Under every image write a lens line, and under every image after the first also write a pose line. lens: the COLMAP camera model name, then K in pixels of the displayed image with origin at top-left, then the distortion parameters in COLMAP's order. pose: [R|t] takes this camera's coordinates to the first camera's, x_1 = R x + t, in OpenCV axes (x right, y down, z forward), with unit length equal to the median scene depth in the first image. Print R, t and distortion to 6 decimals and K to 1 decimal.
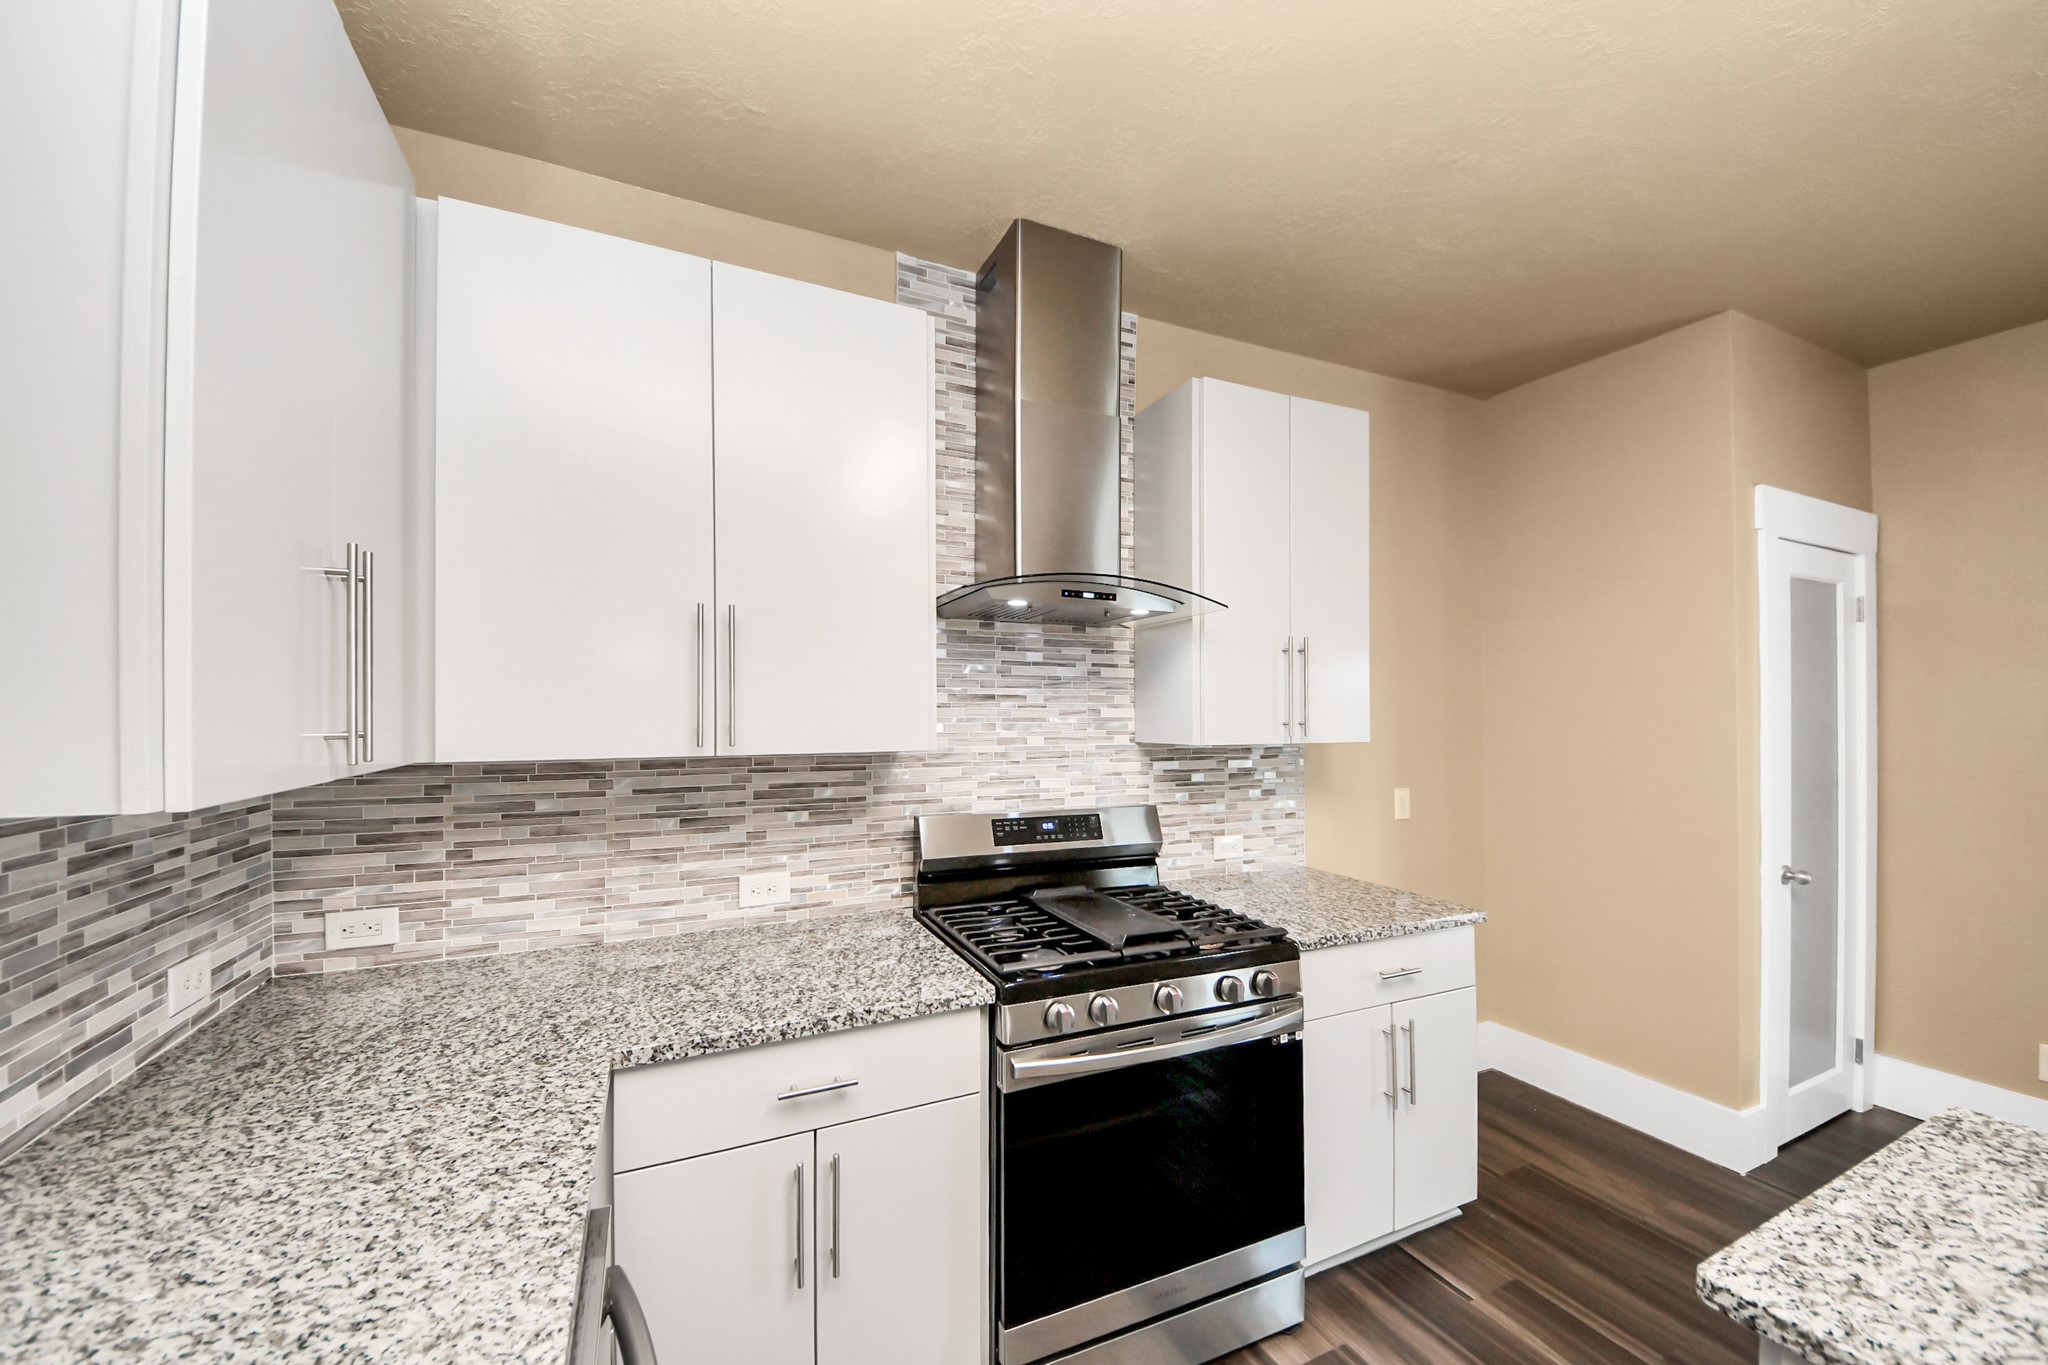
lens RADIAL K [[730.5, 0, 1030.2], [0, 730.5, 717.2], [0, 0, 1]] dist [-0.003240, -0.001493]
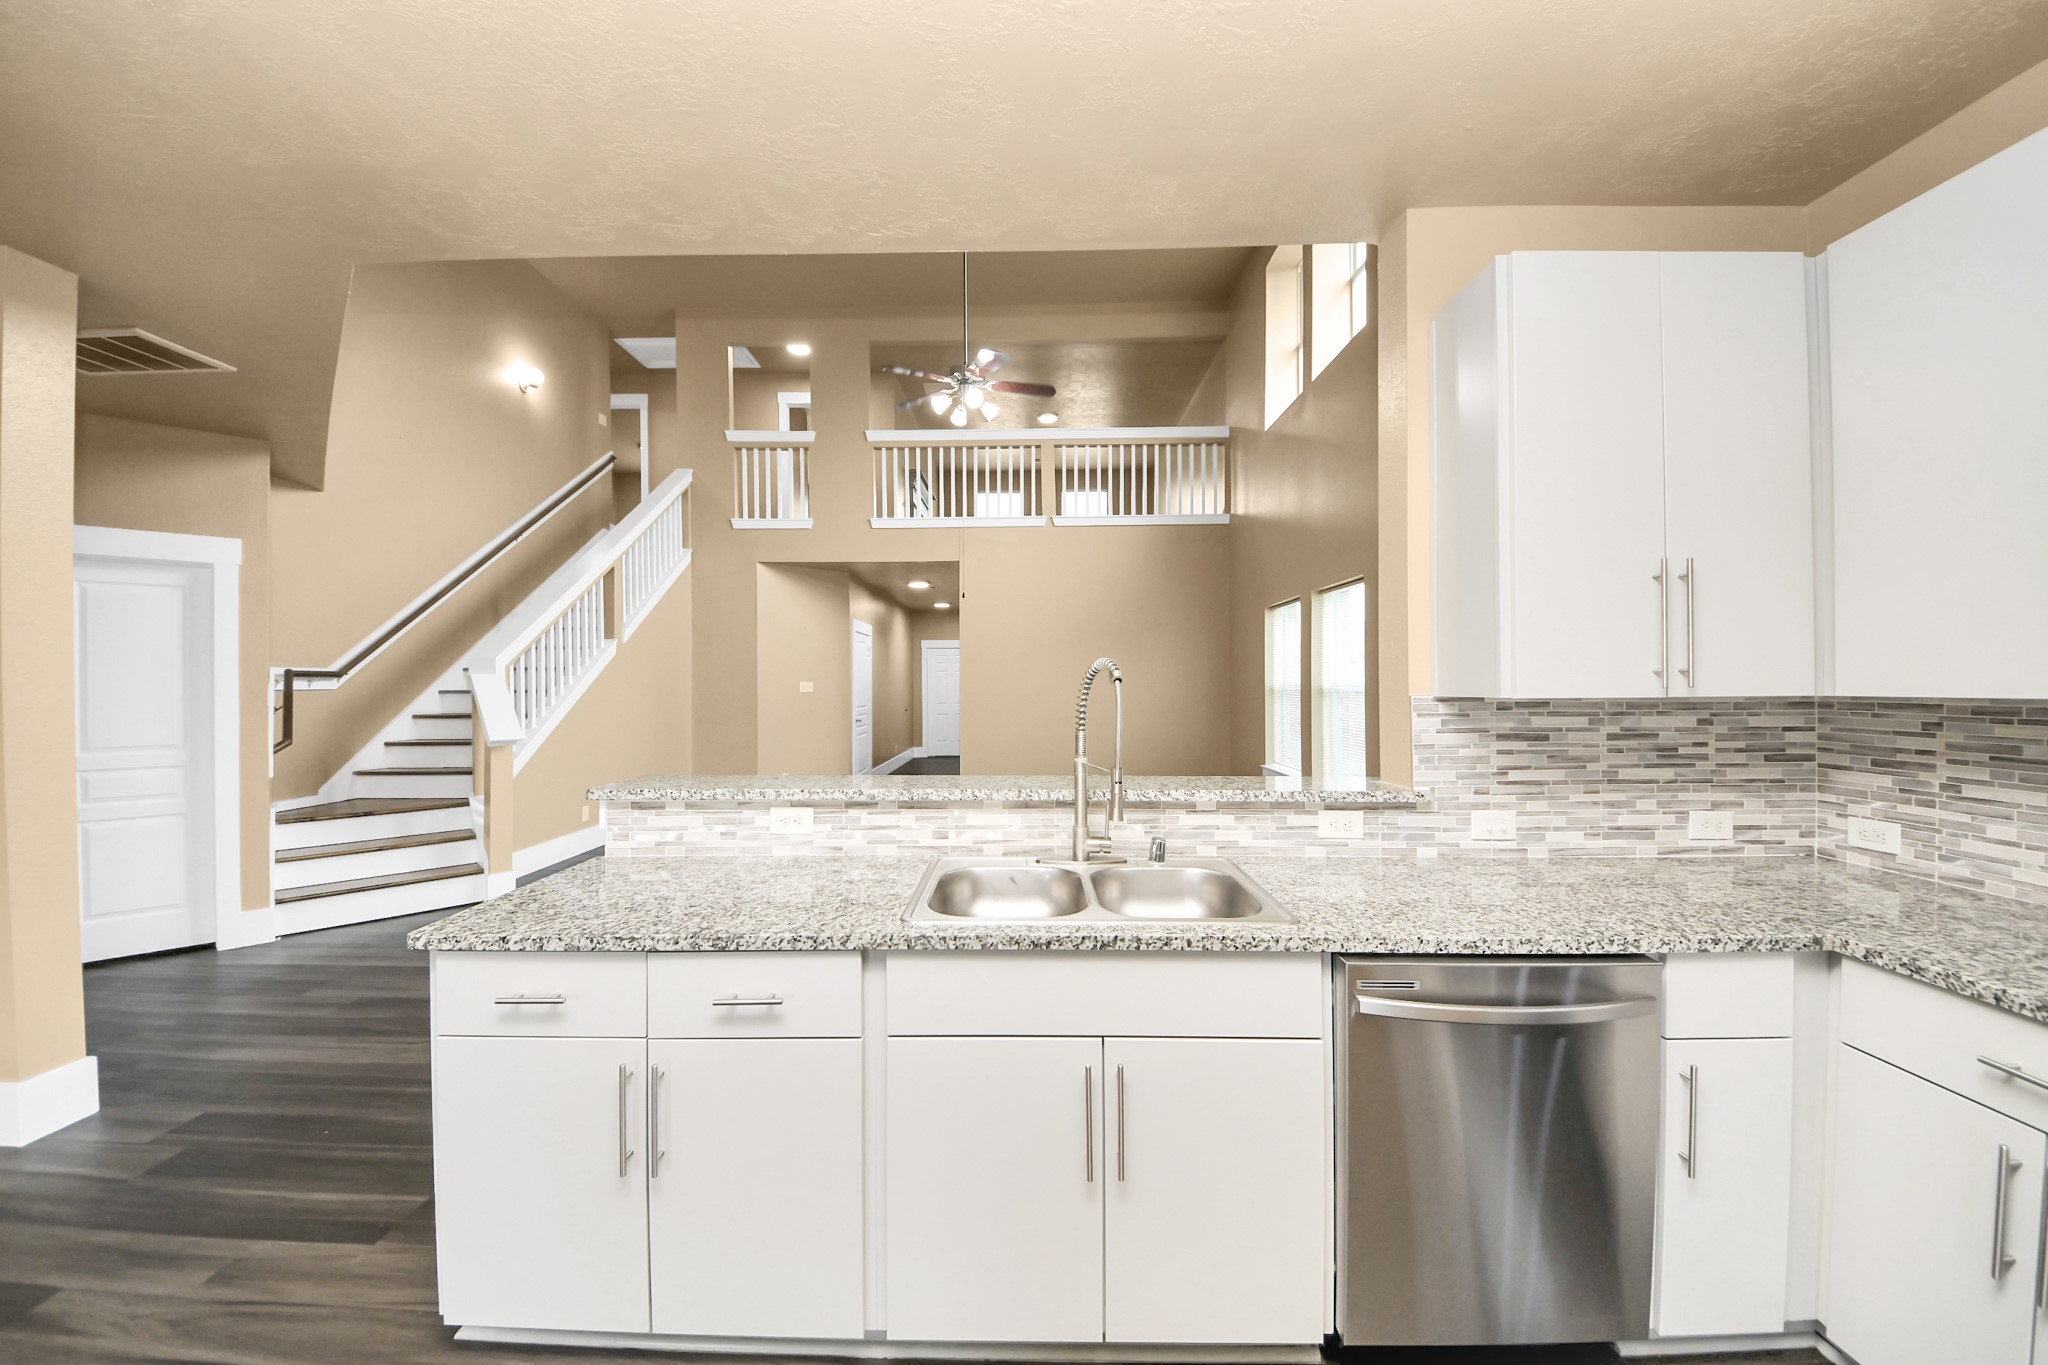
lens RADIAL K [[730.5, 0, 1013.0], [0, 730.5, 692.4], [0, 0, 1]] dist [-0.003240, -0.001493]
pose [[-0.438059, 0.014054, -0.898836, 0.746472], [0.002221, 0.999892, 0.014552, 0.026998], [0.898944, 0.004378, -0.438043, 0.213472]]
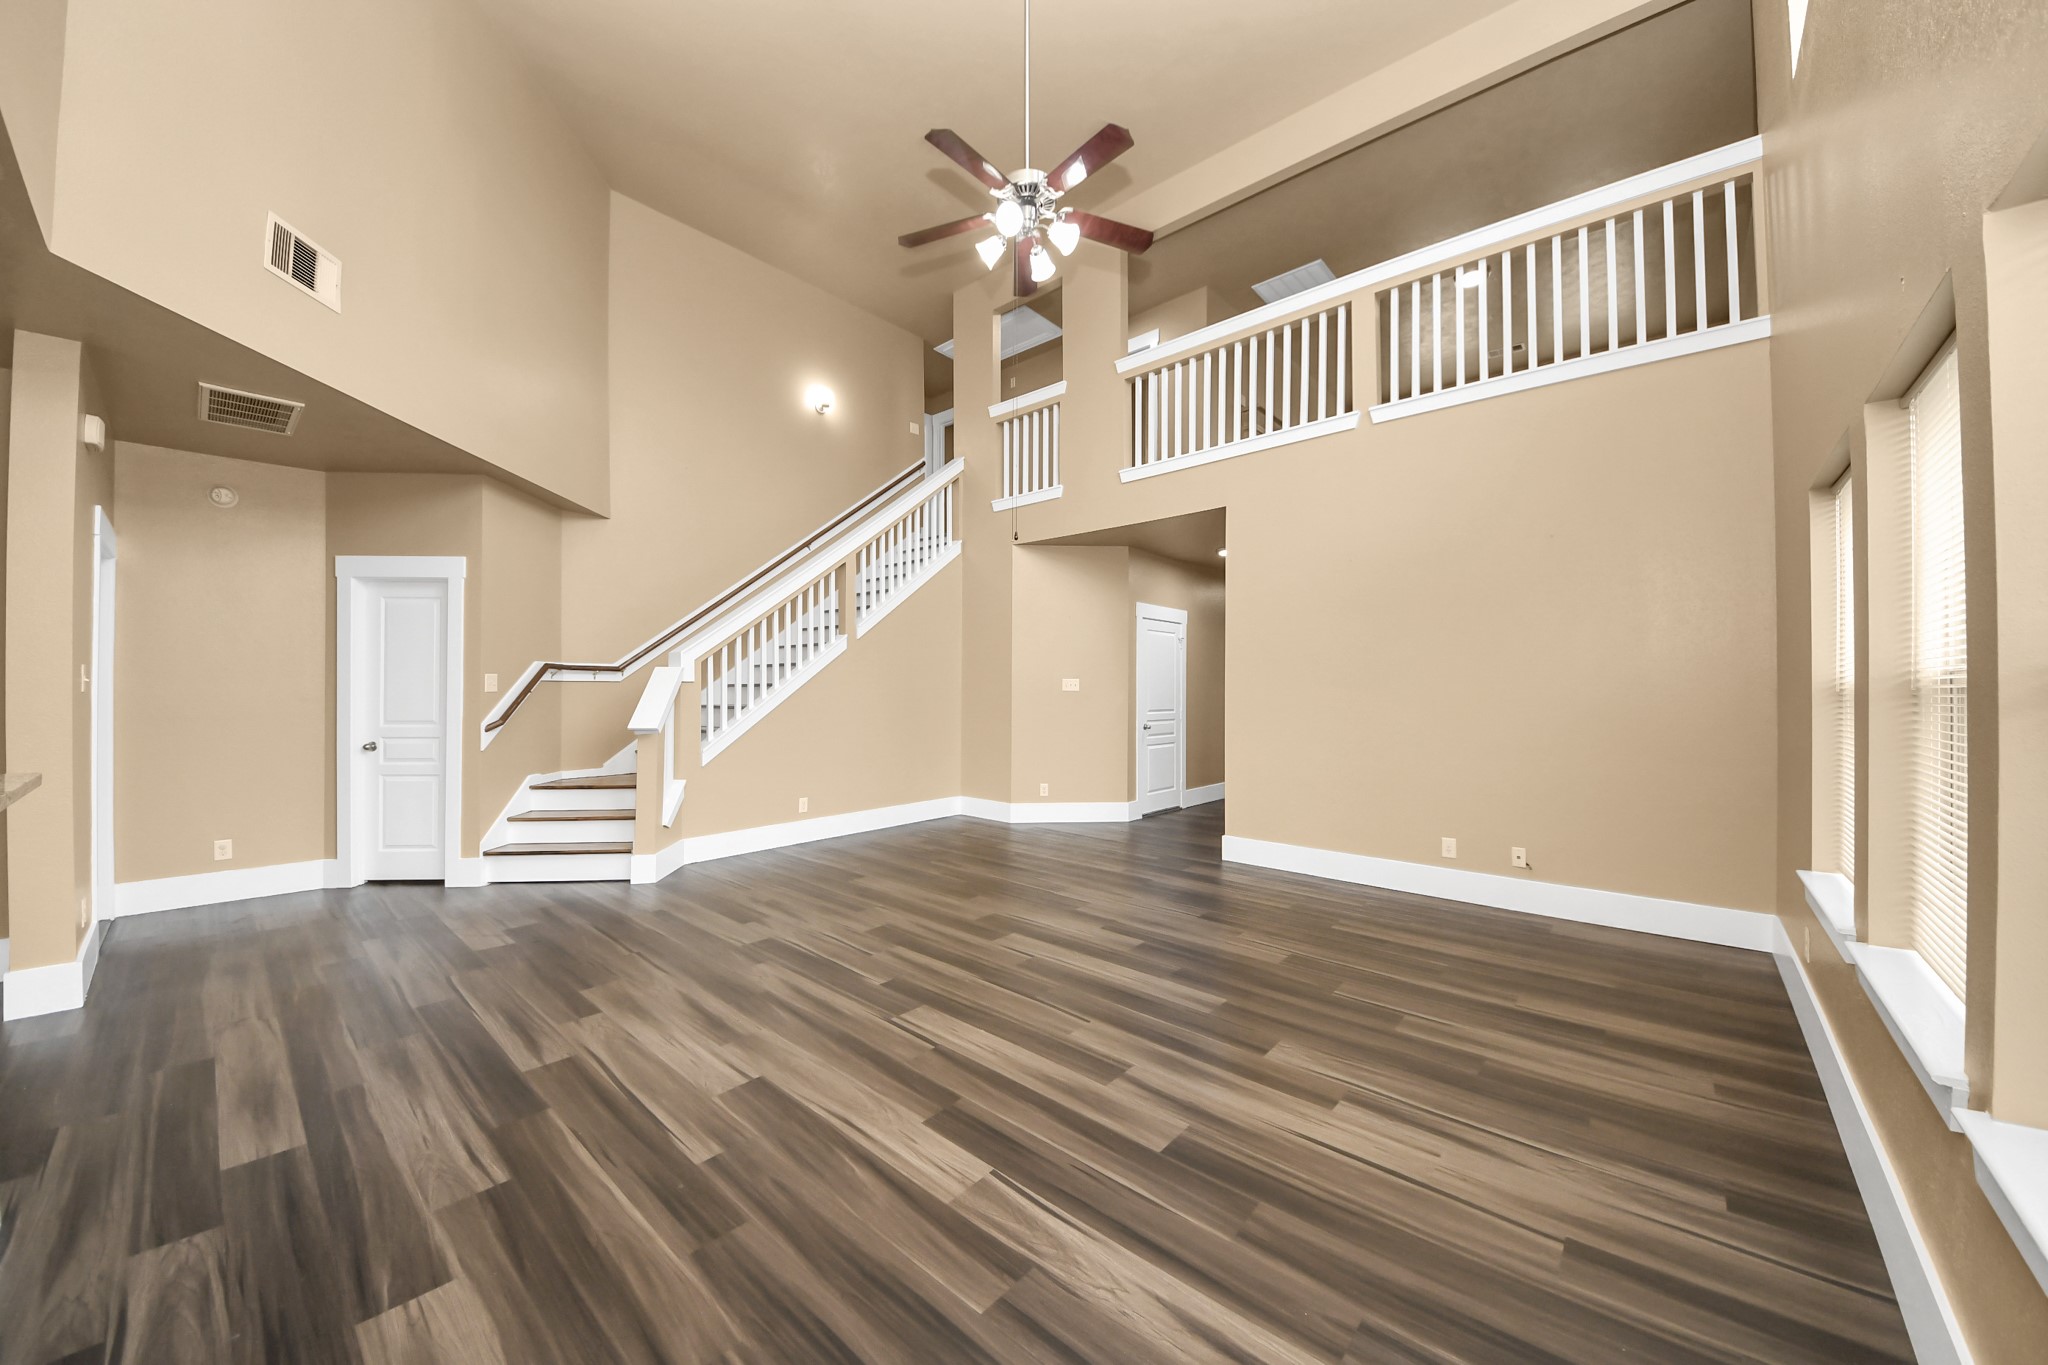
lens RADIAL K [[730.5, 0, 1013.4], [0, 730.5, 678.1], [0, 0, 1]] dist [-0.003240, -0.001493]
pose [[-0.911543, -0.009106, -0.411103, -1.070935], [-0.005663, 0.999938, -0.009591, 0.060990], [0.411165, -0.006414, -0.911538, 0.512838]]
